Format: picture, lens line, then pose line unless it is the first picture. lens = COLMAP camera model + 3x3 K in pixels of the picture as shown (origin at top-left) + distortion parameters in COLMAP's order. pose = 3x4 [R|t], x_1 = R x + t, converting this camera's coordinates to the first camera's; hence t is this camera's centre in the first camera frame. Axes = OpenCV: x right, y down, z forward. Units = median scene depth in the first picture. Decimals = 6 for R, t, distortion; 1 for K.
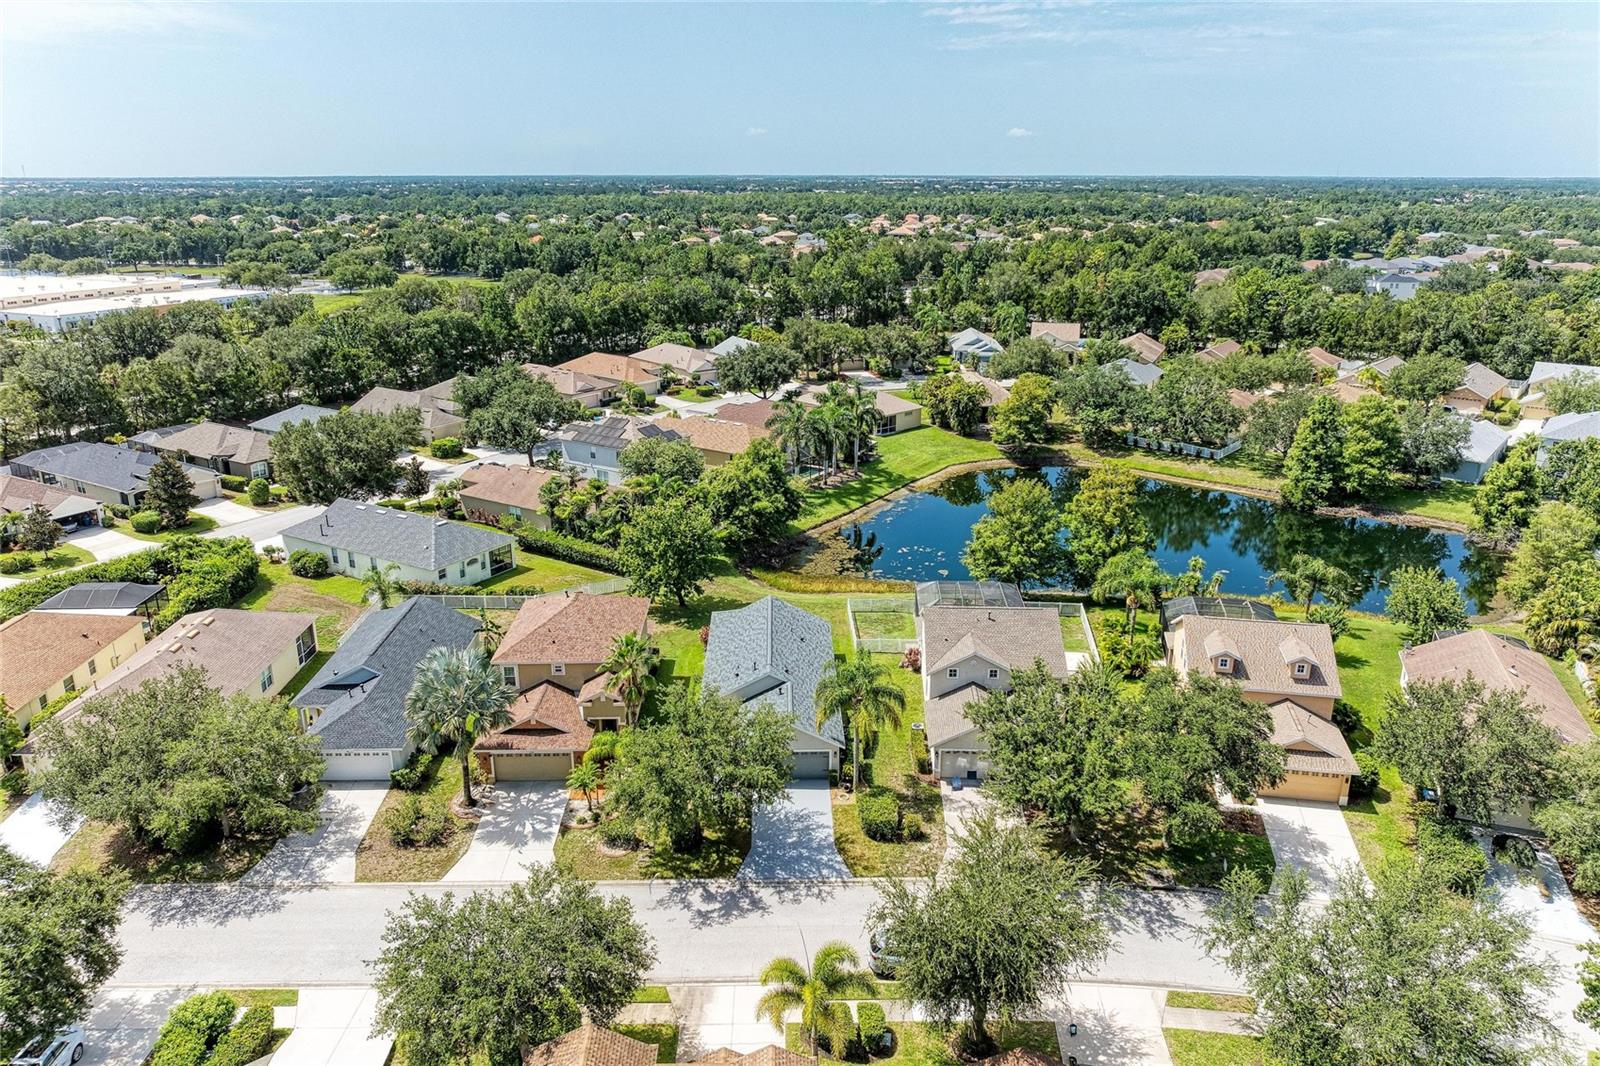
lens RADIAL K [[1137.1, 0, 800.0], [0, 1137.1, 533.0], [0, 0, 1]] dist [-0.013240, -0.005359]
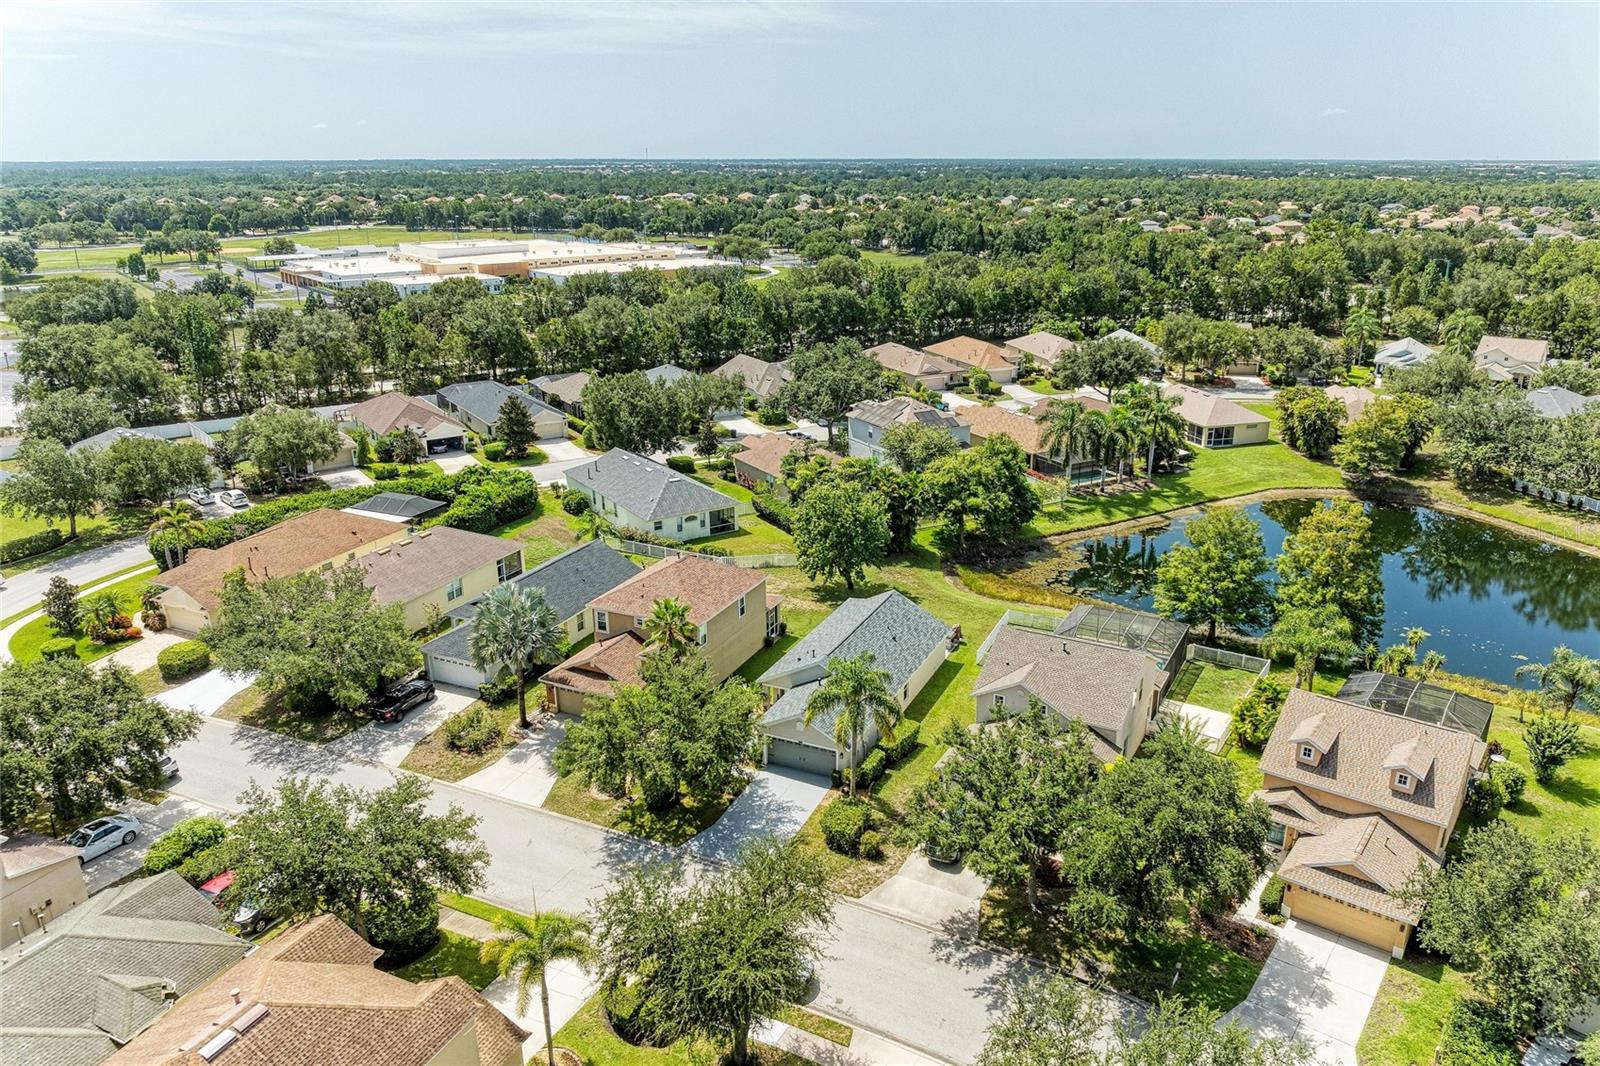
lens RADIAL K [[1137.1, 0, 800.0], [0, 1137.1, 533.0], [0, 0, 1]] dist [-0.013240, -0.005359]
pose [[0.896222, 0.137913, -0.421624, 0.178033], [-0.132275, 0.990291, 0.042755, -0.014284], [0.423427, 0.017452, 0.905762, 0.046532]]
